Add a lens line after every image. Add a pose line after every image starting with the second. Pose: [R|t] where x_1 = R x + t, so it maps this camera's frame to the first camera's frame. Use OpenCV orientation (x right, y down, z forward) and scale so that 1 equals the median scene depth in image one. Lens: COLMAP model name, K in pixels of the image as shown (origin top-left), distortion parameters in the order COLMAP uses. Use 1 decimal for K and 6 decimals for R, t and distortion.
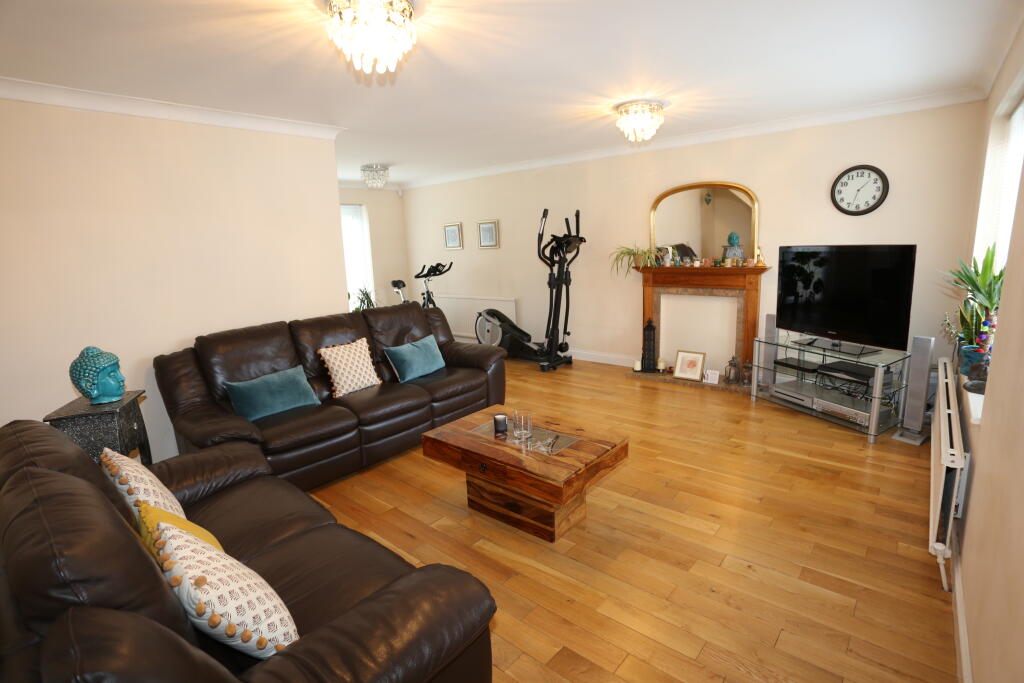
lens RADIAL K [[517.2, 0, 511.4], [0, 517.2, 355.2], [0, 0, 1]] dist [-0.003060, -0.000506]
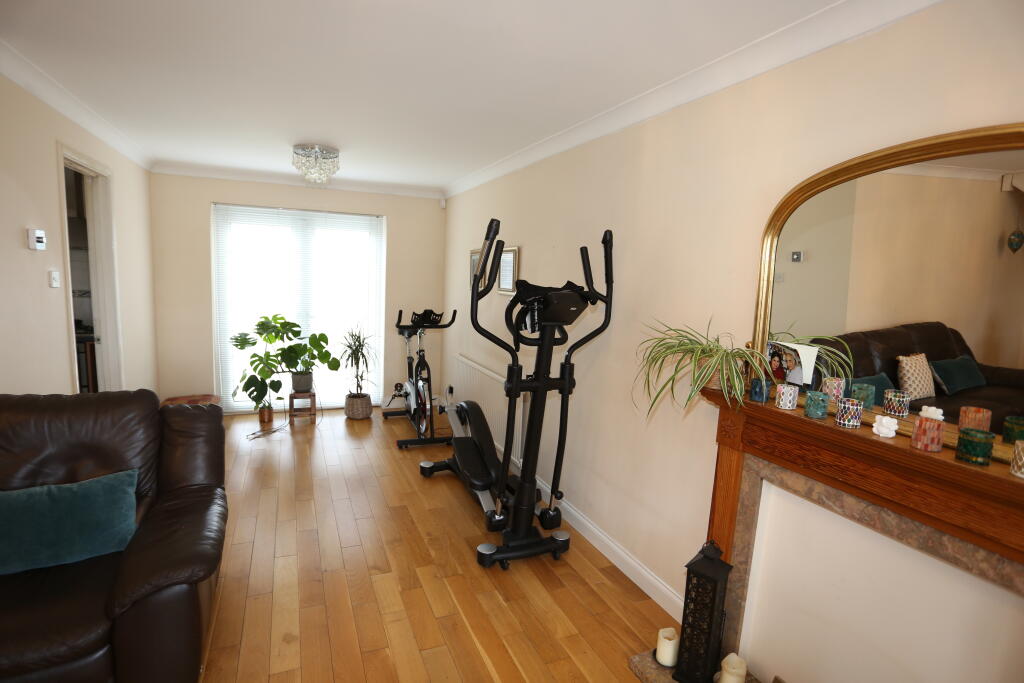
lens RADIAL K [[517.2, 0, 511.4], [0, 517.2, 355.2], [0, 0, 1]] dist [-0.003060, -0.000506]
pose [[0.905817, 0.146842, -0.397408, 0.244149], [-0.171140, 0.984899, -0.026163, -0.150248], [0.387565, 0.091711, 0.917269, 0.571225]]
